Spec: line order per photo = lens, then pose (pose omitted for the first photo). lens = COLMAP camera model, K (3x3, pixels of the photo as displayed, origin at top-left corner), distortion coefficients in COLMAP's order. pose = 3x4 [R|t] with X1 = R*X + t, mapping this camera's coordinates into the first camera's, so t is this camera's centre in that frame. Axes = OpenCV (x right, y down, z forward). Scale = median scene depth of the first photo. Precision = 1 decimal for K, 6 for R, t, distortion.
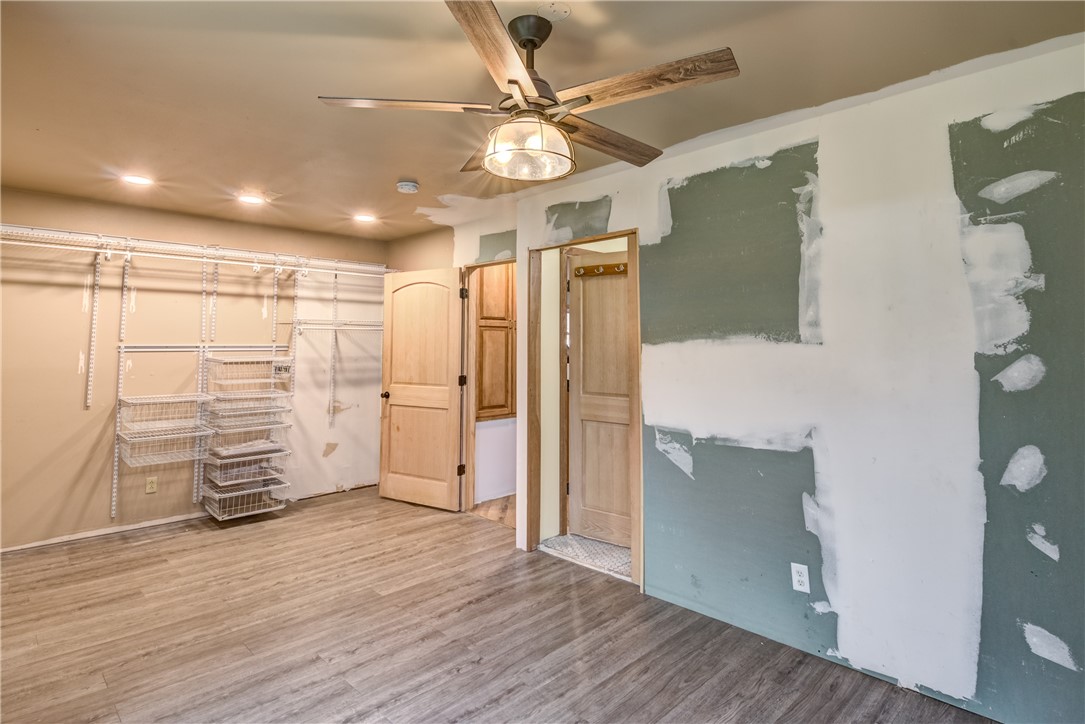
lens RADIAL K [[567.3, 0, 553.2], [0, 567.3, 293.8], [0, 0, 1]] dist [0.002441, 0.000101]
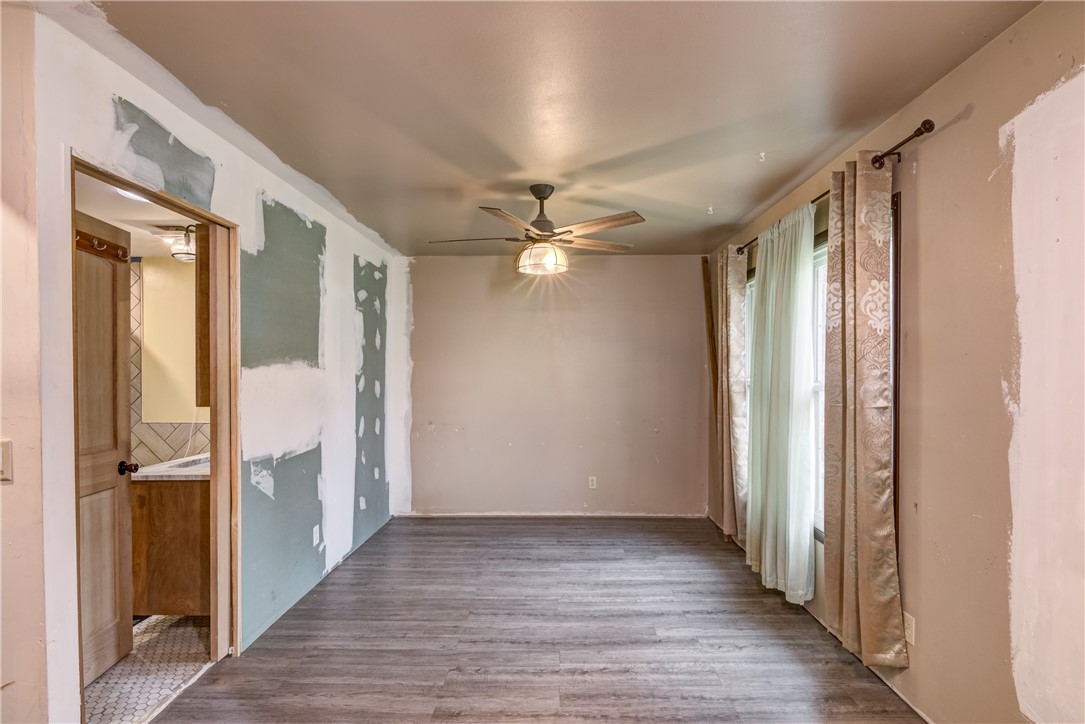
lens RADIAL K [[567.3, 0, 543.2], [0, 567.3, 369.5], [0, 0, 1]] dist [0.002441, 0.000101]
pose [[-0.688905, 0.006674, 0.724821, -0.831490], [-0.063735, 0.995527, -0.069744, 0.132544], [-0.722044, -0.094243, -0.685398, 1.368522]]
